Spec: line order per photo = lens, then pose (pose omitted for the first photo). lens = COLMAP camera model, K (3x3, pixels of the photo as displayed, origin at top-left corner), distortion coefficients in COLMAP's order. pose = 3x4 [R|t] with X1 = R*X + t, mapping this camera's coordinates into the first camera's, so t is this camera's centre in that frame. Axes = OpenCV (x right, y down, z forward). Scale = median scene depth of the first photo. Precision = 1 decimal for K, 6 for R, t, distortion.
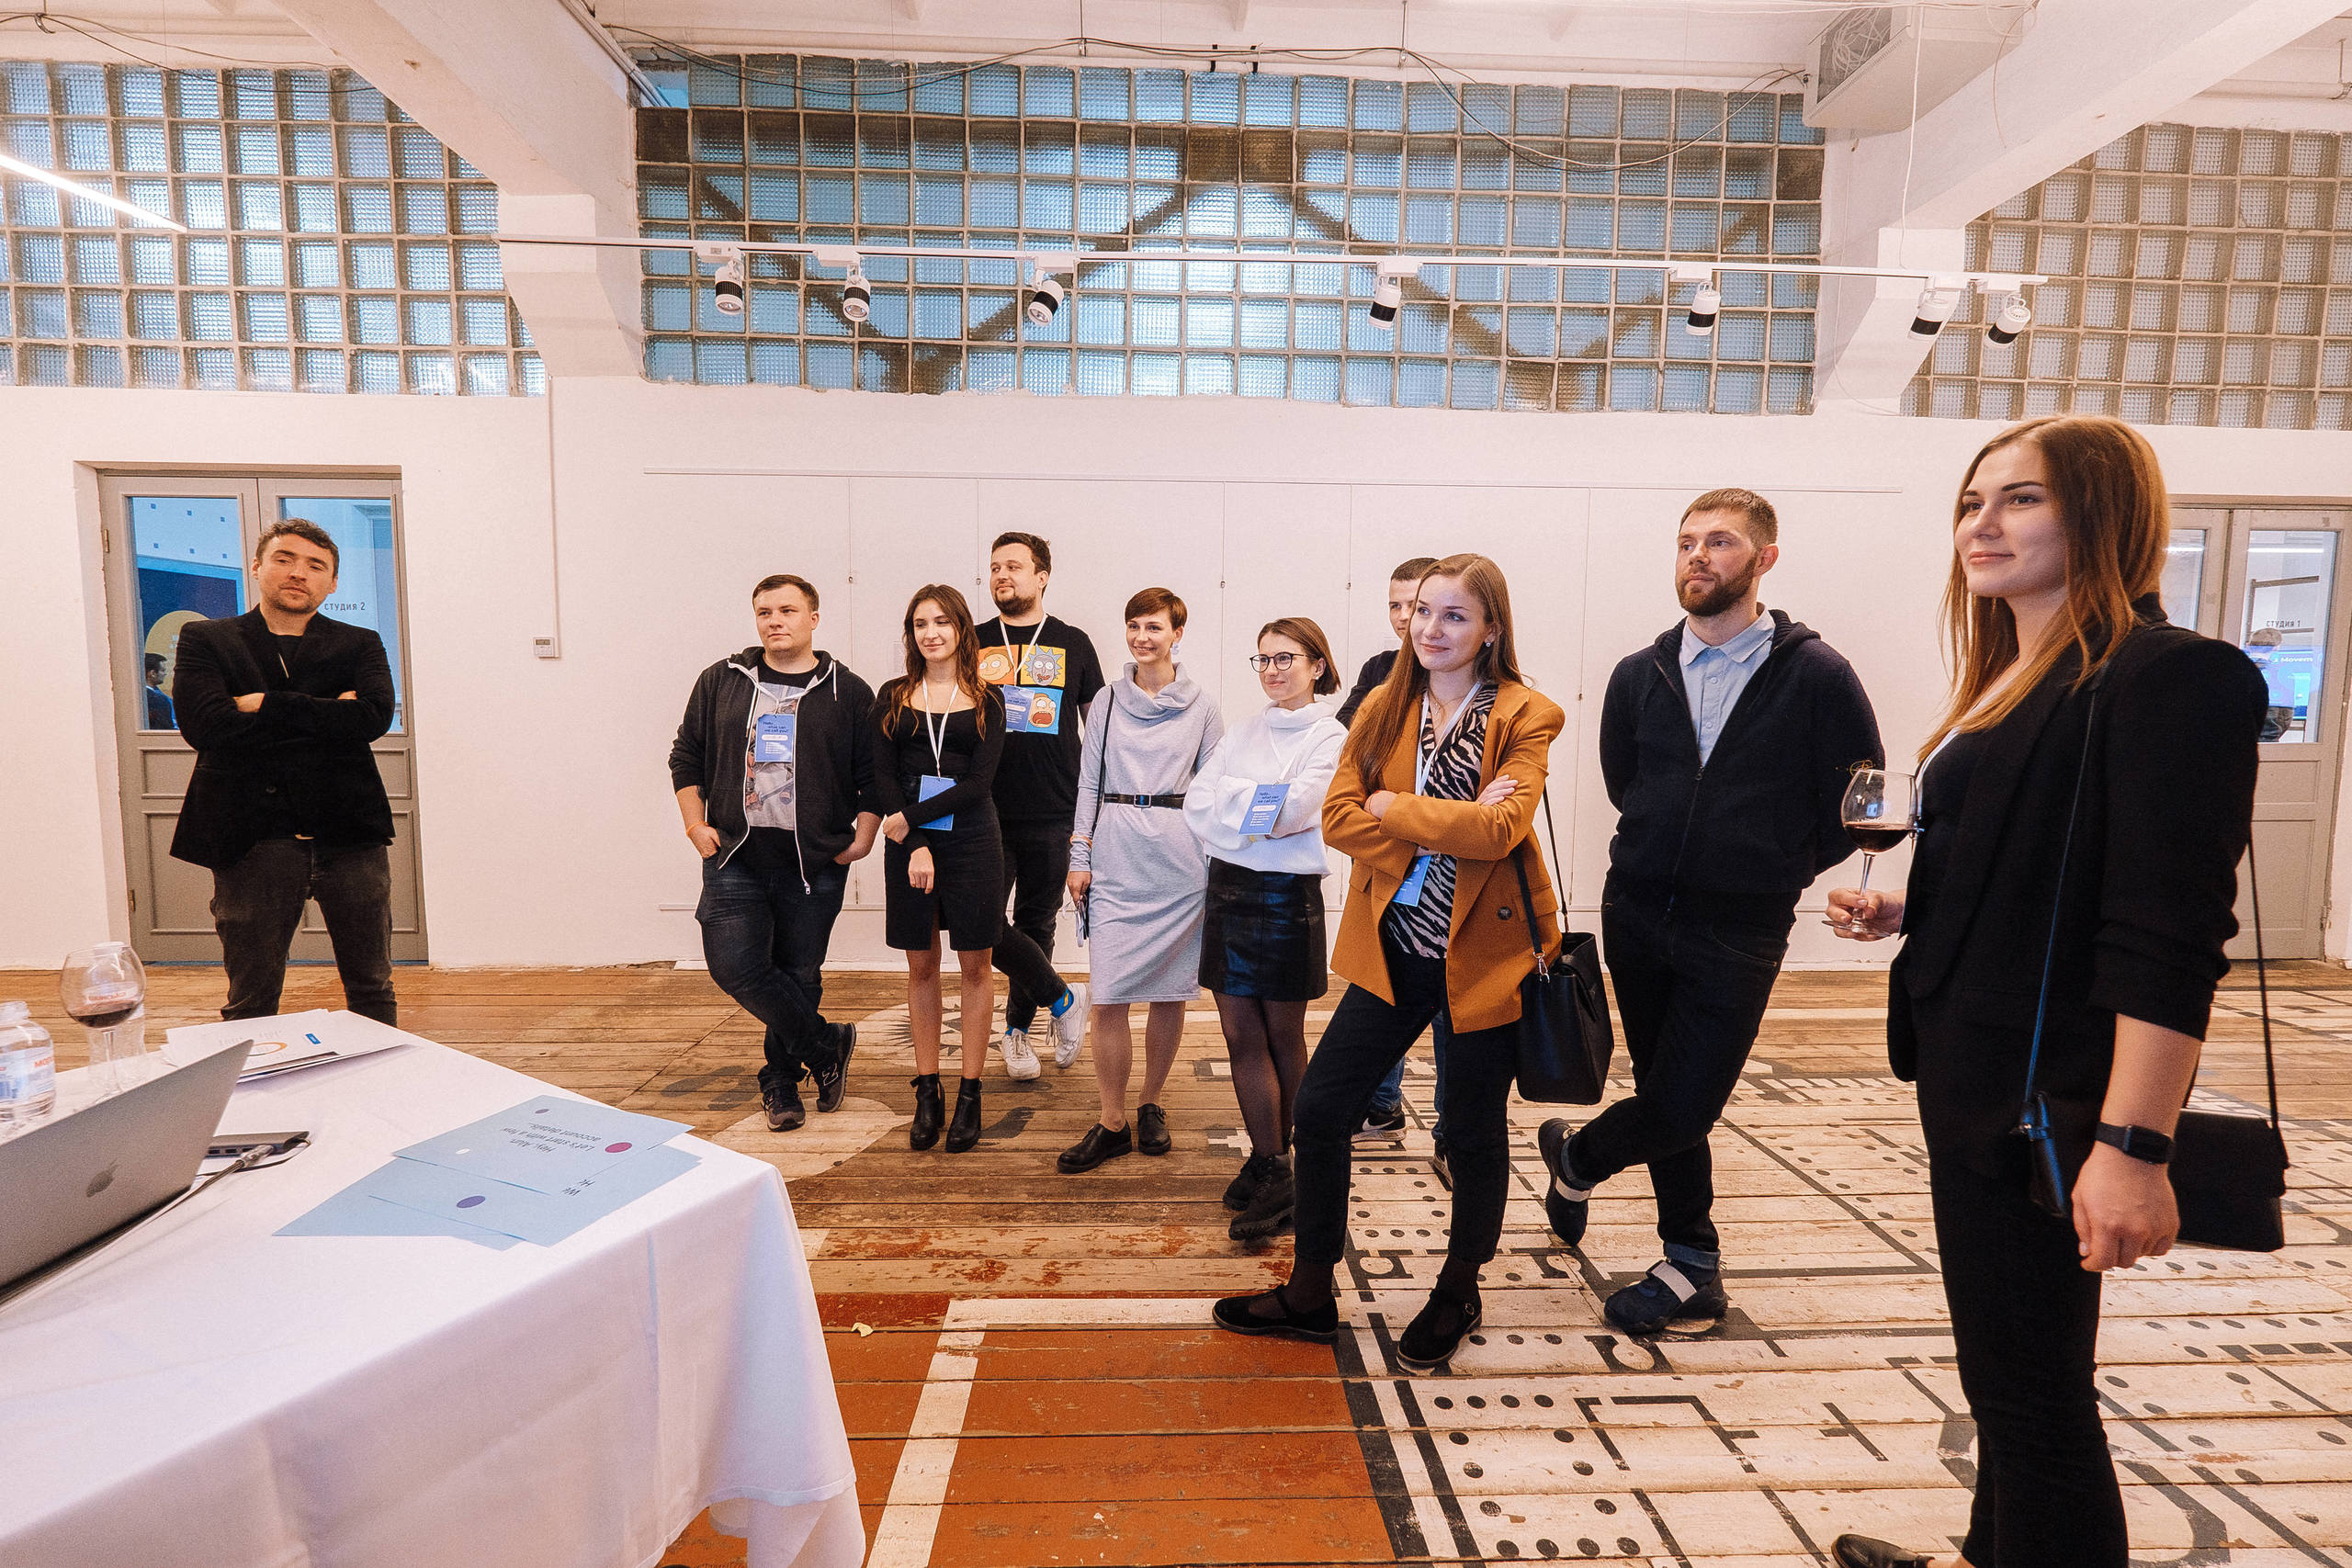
lens RADIAL K [[1025.8, 0, 1167.0], [0, 1025.8, 784.2], [0, 0, 1]] dist [-0.001026, -0.001467]
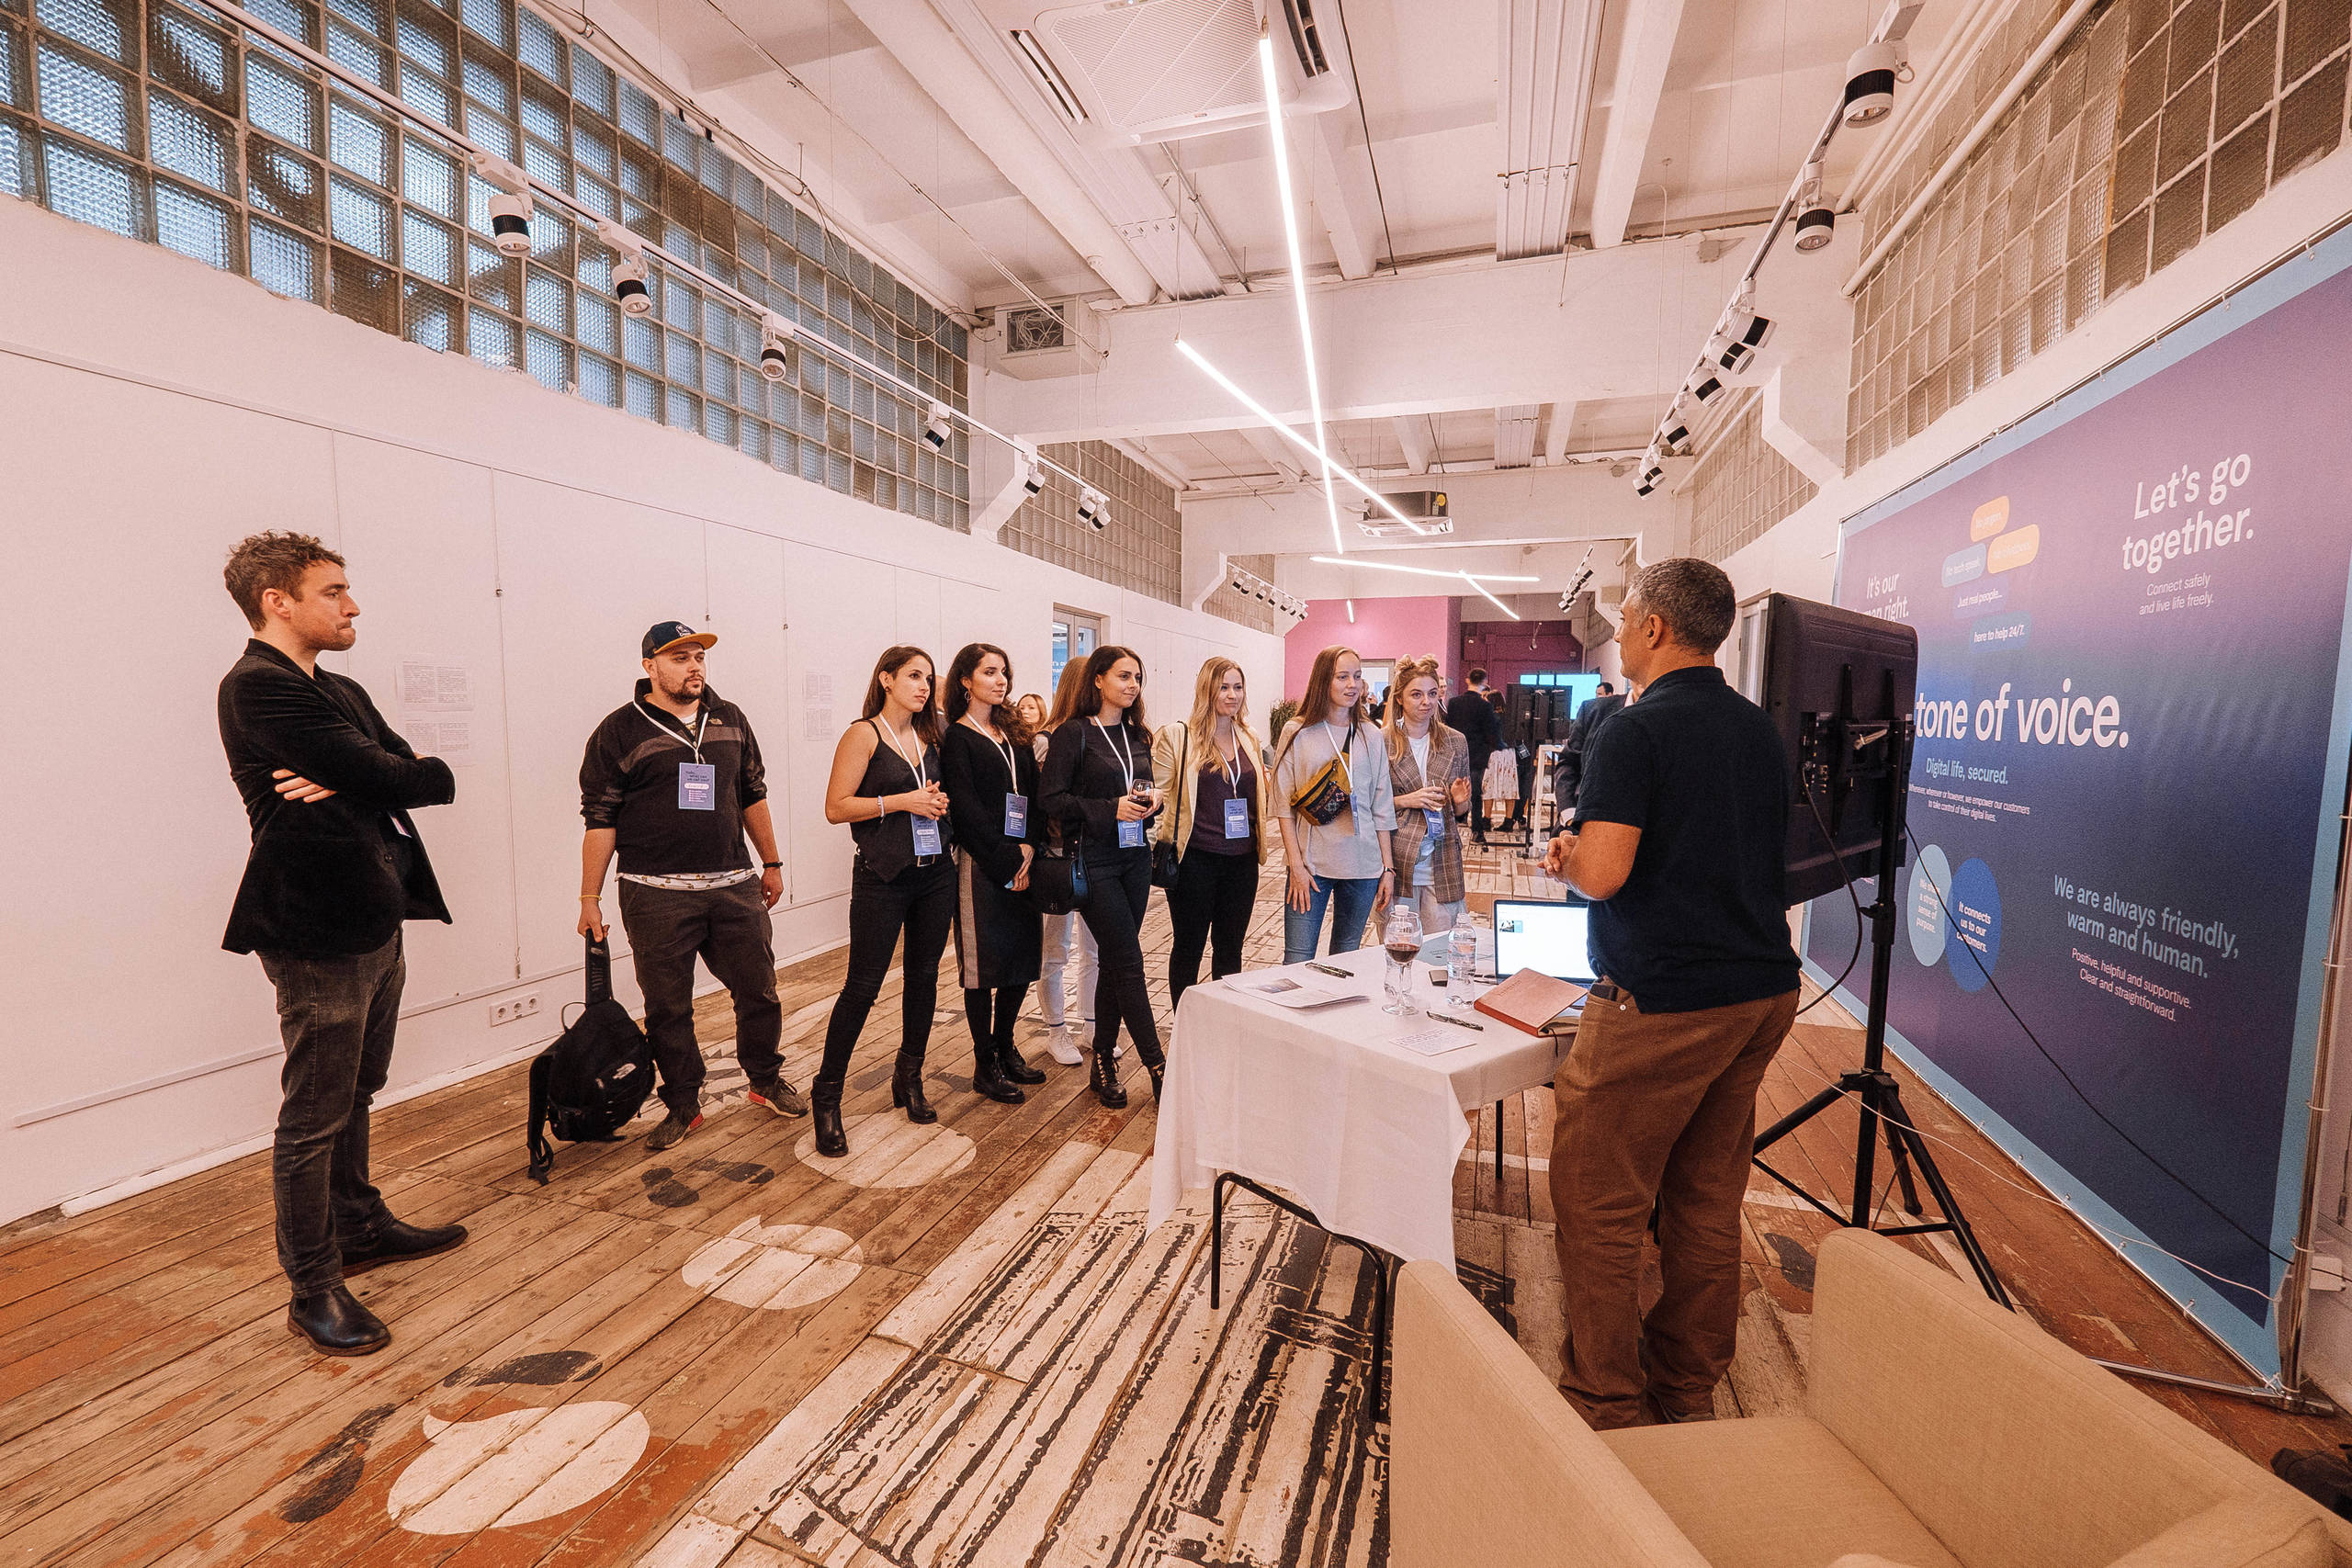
lens RADIAL K [[1079.3, 0, 1176.0], [0, 1079.3, 784.0], [0, 0, 1]] dist [-0.002491, -0.000953]
pose [[0.336364, -0.055075, 0.940120, -0.847541], [0.044463, 0.998104, 0.042563, -0.040760], [-0.940682, 0.027484, 0.338175, 0.166312]]
